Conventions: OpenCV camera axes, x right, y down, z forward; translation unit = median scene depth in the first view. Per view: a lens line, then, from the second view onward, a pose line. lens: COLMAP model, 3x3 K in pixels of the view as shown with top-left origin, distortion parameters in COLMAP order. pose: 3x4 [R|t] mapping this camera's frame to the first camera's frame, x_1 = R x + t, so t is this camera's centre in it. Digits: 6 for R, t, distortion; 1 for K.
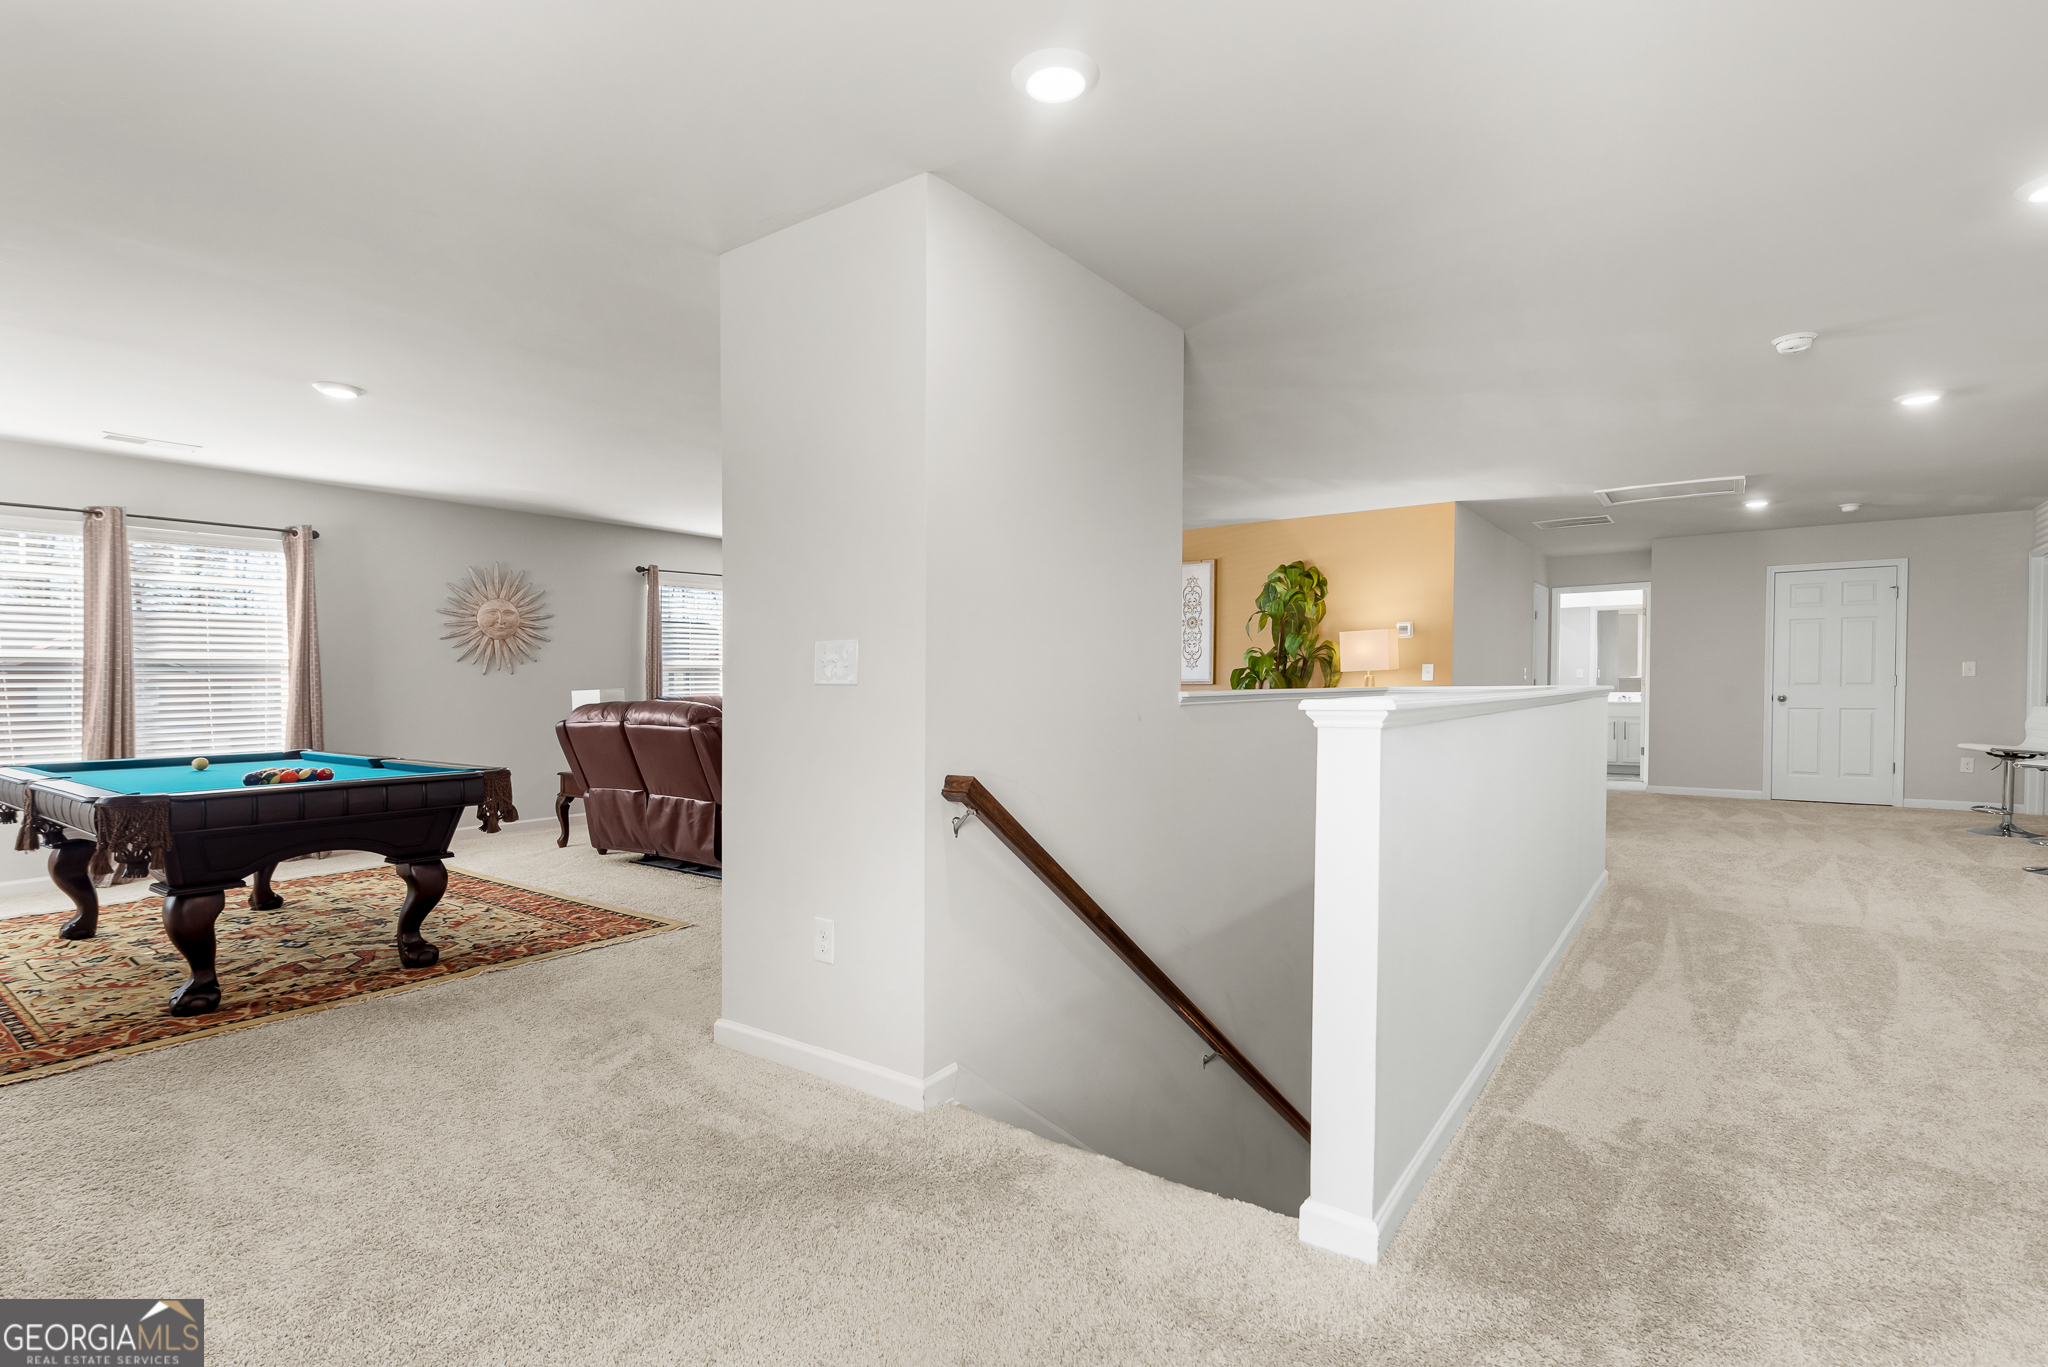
lens RADIAL K [[978.6, 0, 1030.0], [0, 978.6, 688.3], [0, 0, 1]] dist [0.010450, -0.003327]
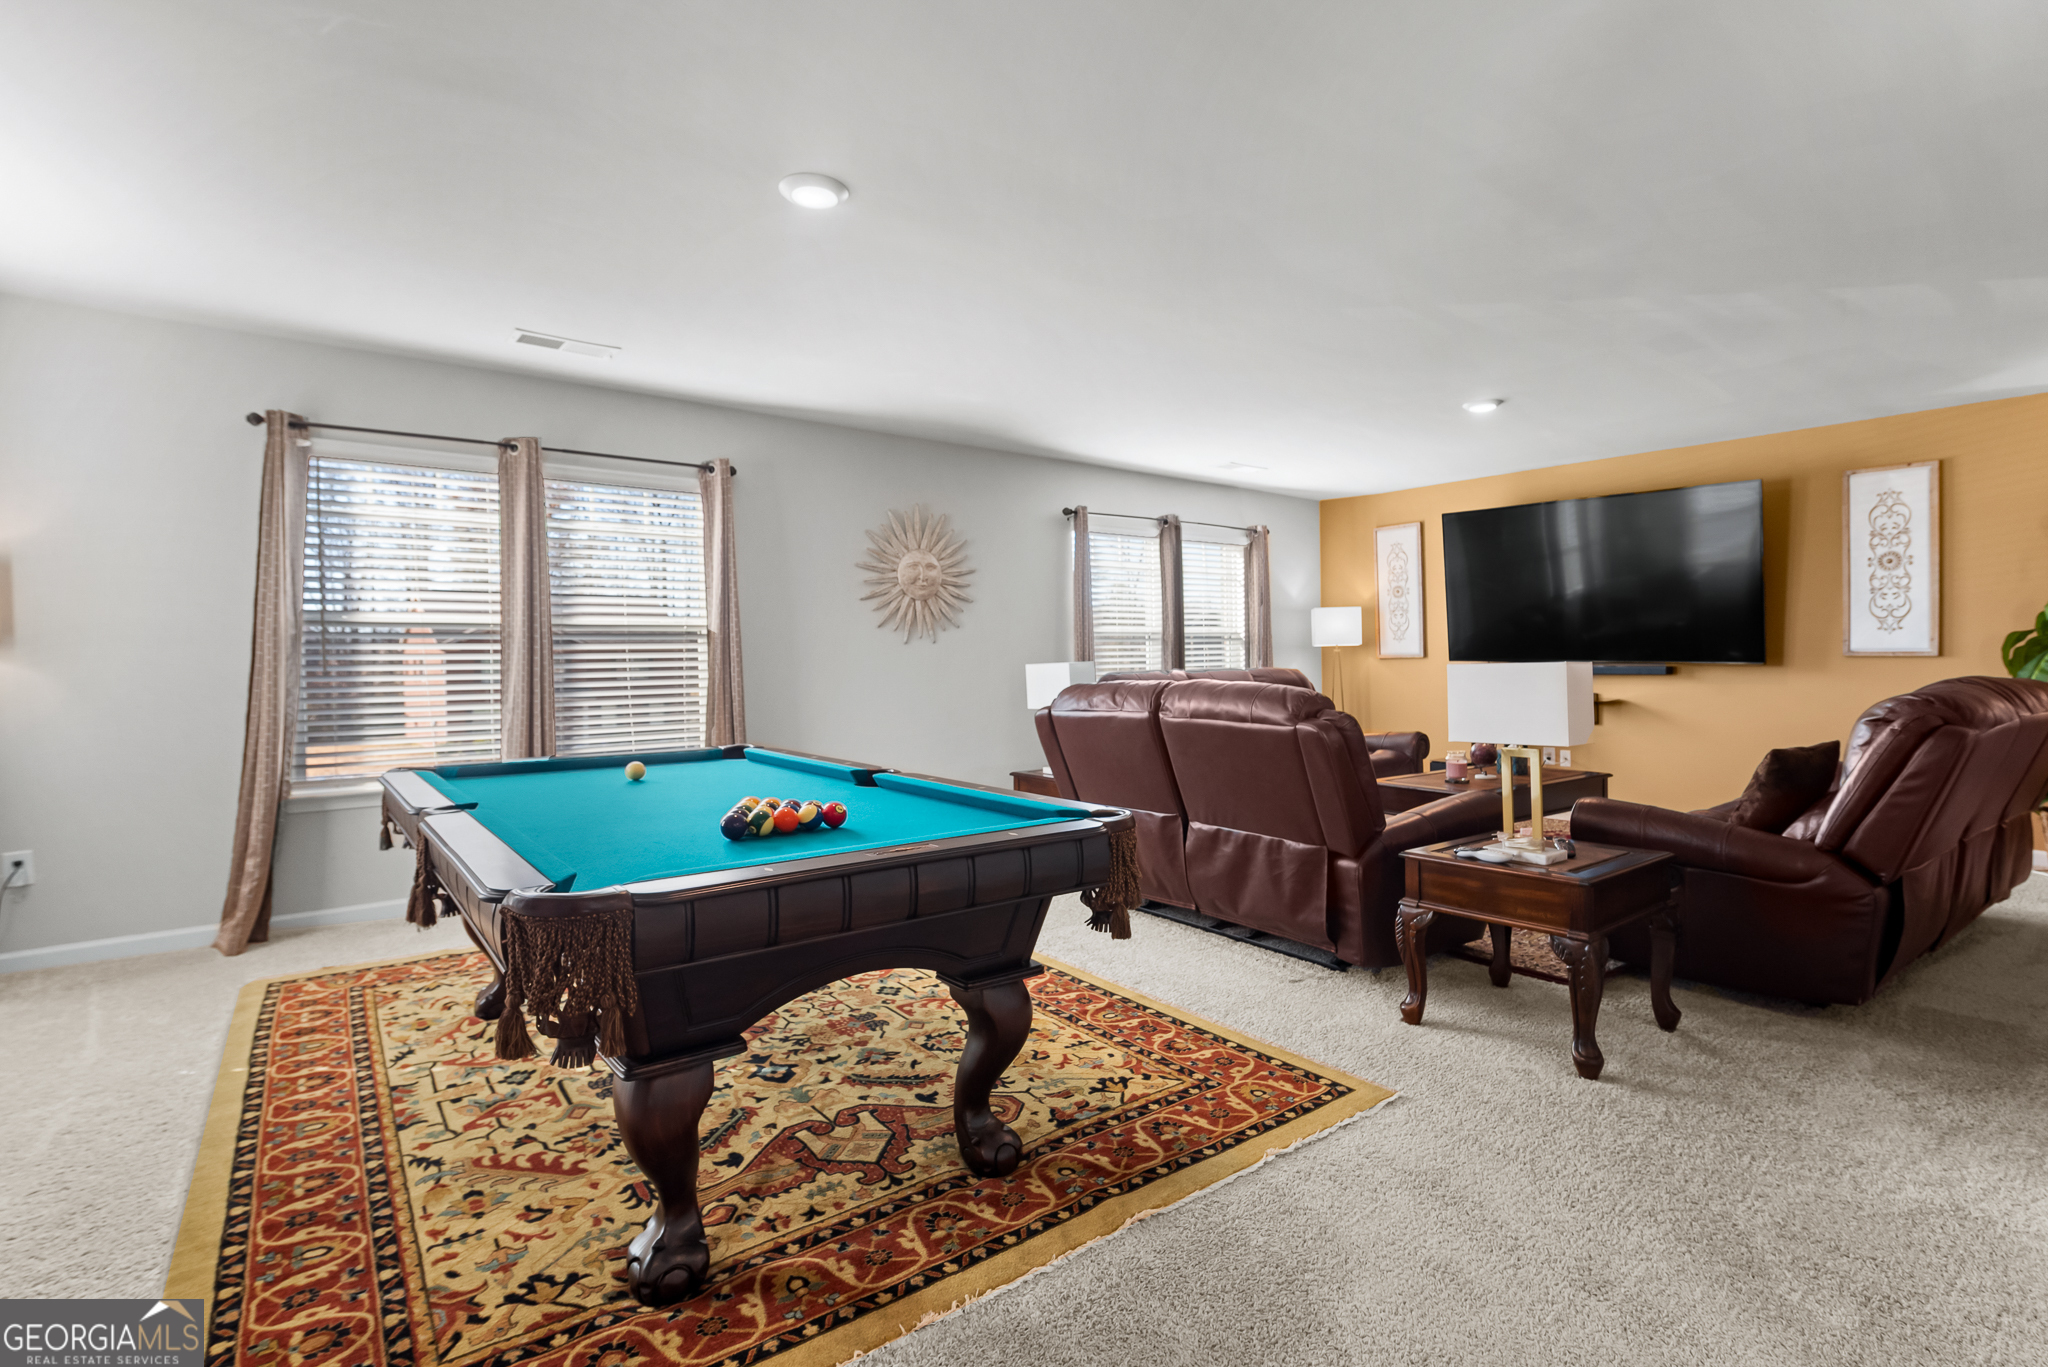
lens RADIAL K [[978.6, 0, 1030.5], [0, 978.6, 695.6], [0, 0, 1]] dist [0.010450, -0.003327]
pose [[0.960951, 0.012372, -0.276441, -0.315354], [-0.002208, 0.999311, 0.037050, -0.001857], [0.276709, -0.034993, 0.960316, 0.339953]]
